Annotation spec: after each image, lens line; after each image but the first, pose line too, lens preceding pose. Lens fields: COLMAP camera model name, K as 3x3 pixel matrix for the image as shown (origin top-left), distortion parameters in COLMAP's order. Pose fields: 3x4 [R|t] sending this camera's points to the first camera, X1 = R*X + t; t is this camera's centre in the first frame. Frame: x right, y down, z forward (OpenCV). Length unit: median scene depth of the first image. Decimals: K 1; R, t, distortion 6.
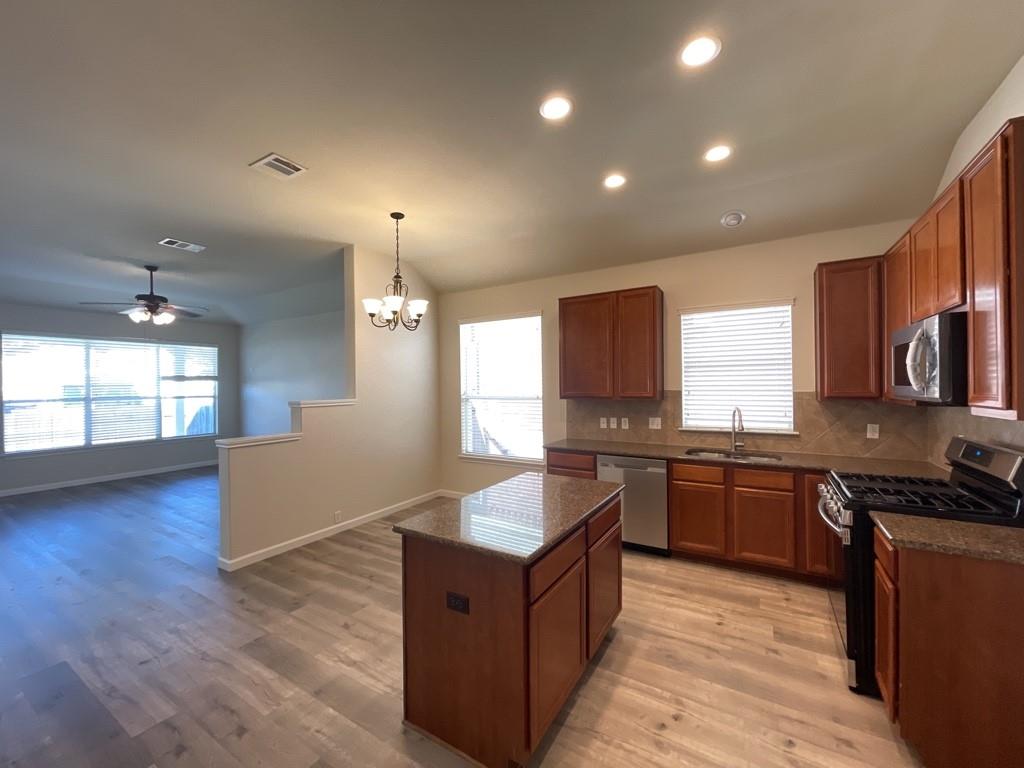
lens RADIAL K [[412.7, 0, 506.9], [0, 412.7, 385.3], [0, 0, 1]] dist [-0.003772, 0.000503]
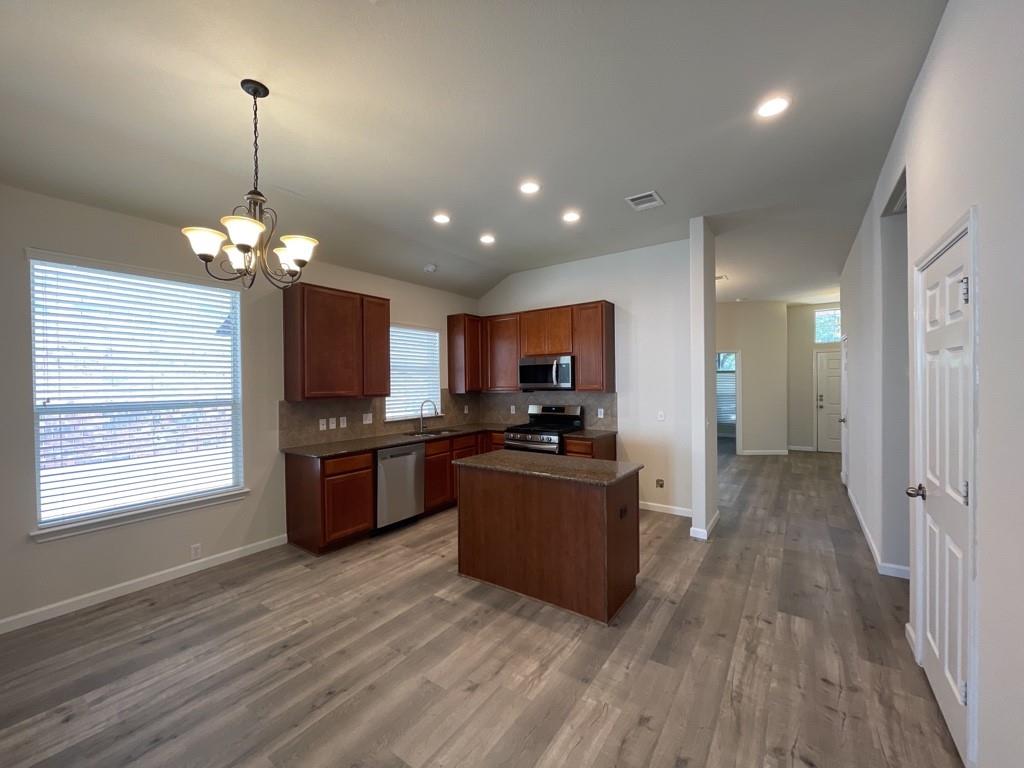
lens RADIAL K [[412.7, 0, 509.0], [0, 412.7, 383.5], [0, 0, 1]] dist [-0.003772, 0.000503]
pose [[0.063037, 0.007634, 0.997982, -0.911906], [0.012993, 0.999880, -0.008469, 0.013722], [-0.997927, 0.013500, 0.062930, 0.683587]]
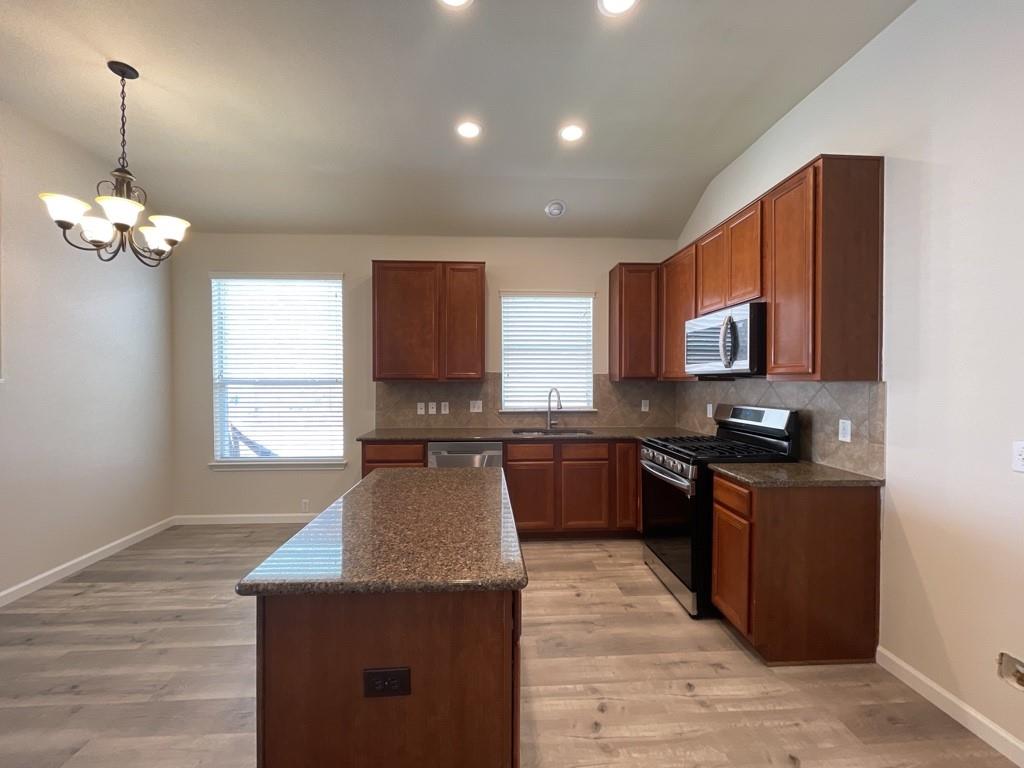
lens RADIAL K [[412.7, 0, 507.3], [0, 412.7, 385.2], [0, 0, 1]] dist [-0.003772, 0.000503]
pose [[0.821936, 0.003360, 0.569569, -0.162742], [-0.008046, 0.999951, 0.005711, 0.044820], [-0.569522, -0.009277, 0.821924, 0.208052]]
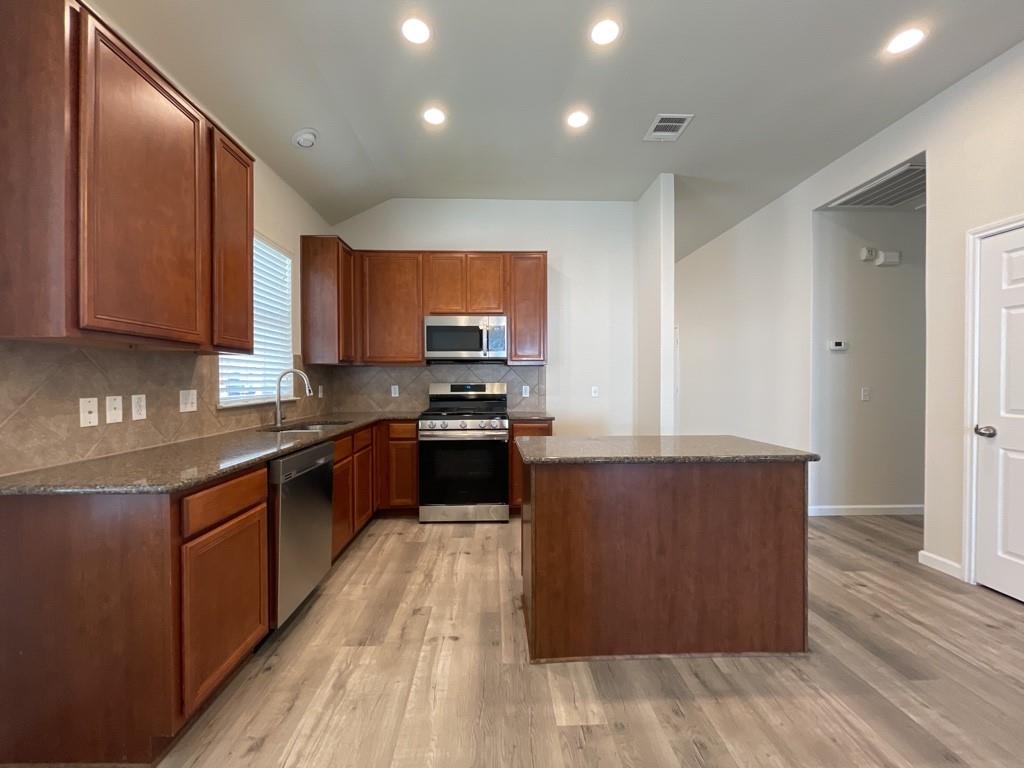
lens RADIAL K [[412.7, 0, 507.7], [0, 412.7, 384.8], [0, 0, 1]] dist [-0.003772, 0.000503]
pose [[-0.553812, 0.002653, 0.832638, -0.374780], [0.008976, 0.999956, 0.002784, 0.091817], [-0.832594, 0.009016, -0.553811, 1.188526]]
